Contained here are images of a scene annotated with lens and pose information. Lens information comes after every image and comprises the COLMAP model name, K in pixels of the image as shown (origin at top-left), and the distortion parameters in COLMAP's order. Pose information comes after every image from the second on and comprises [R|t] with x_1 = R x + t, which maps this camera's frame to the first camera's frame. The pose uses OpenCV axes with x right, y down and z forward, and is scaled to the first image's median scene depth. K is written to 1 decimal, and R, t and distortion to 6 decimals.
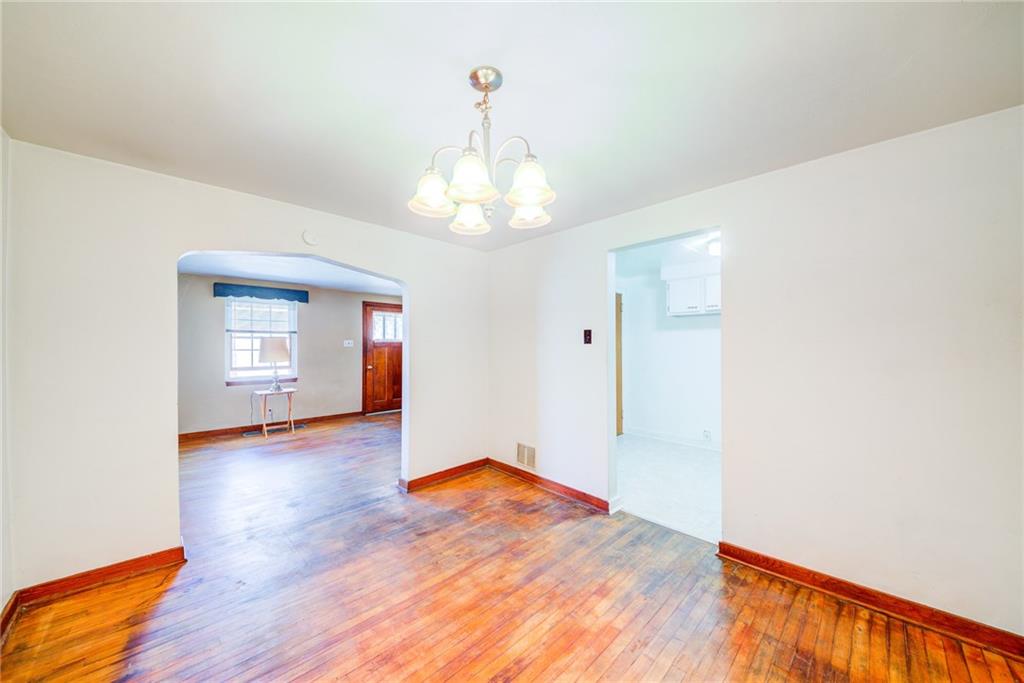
lens RADIAL K [[357.8, 0, 515.9], [0, 357.8, 344.7], [0, 0, 1]] dist [0.004076, -0.004986]
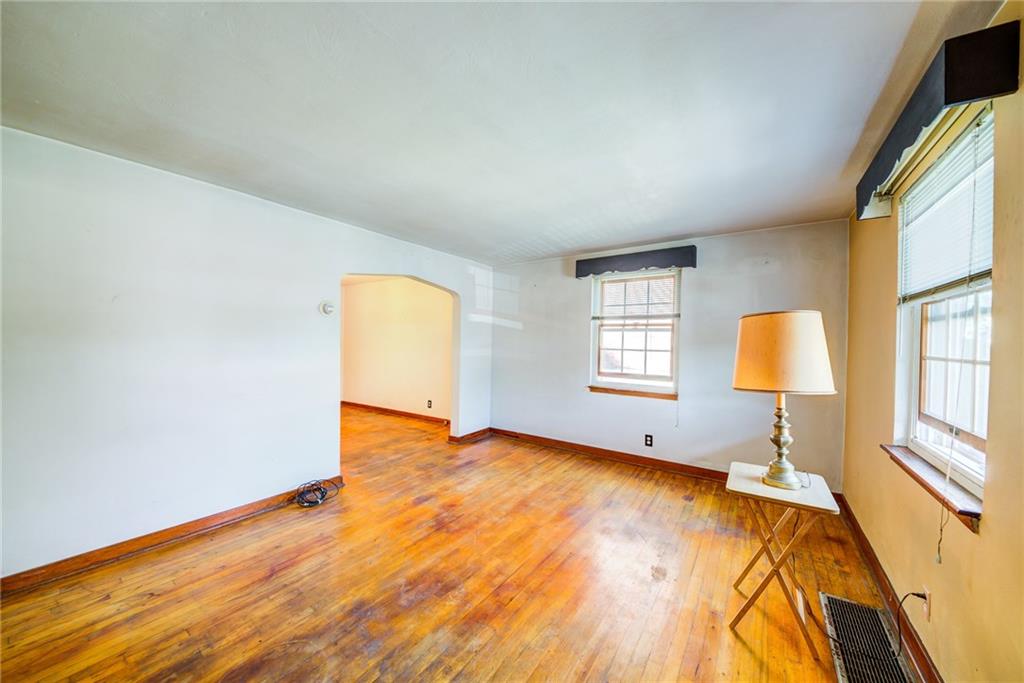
lens RADIAL K [[357.8, 0, 515.1], [0, 357.8, 340.9], [0, 0, 1]] dist [0.004076, -0.004986]
pose [[-0.981766, -0.008764, -0.189893, -0.339188], [-0.008631, 0.999962, -0.001527, 0.001933], [0.189899, 0.000139, -0.981804, 1.155744]]
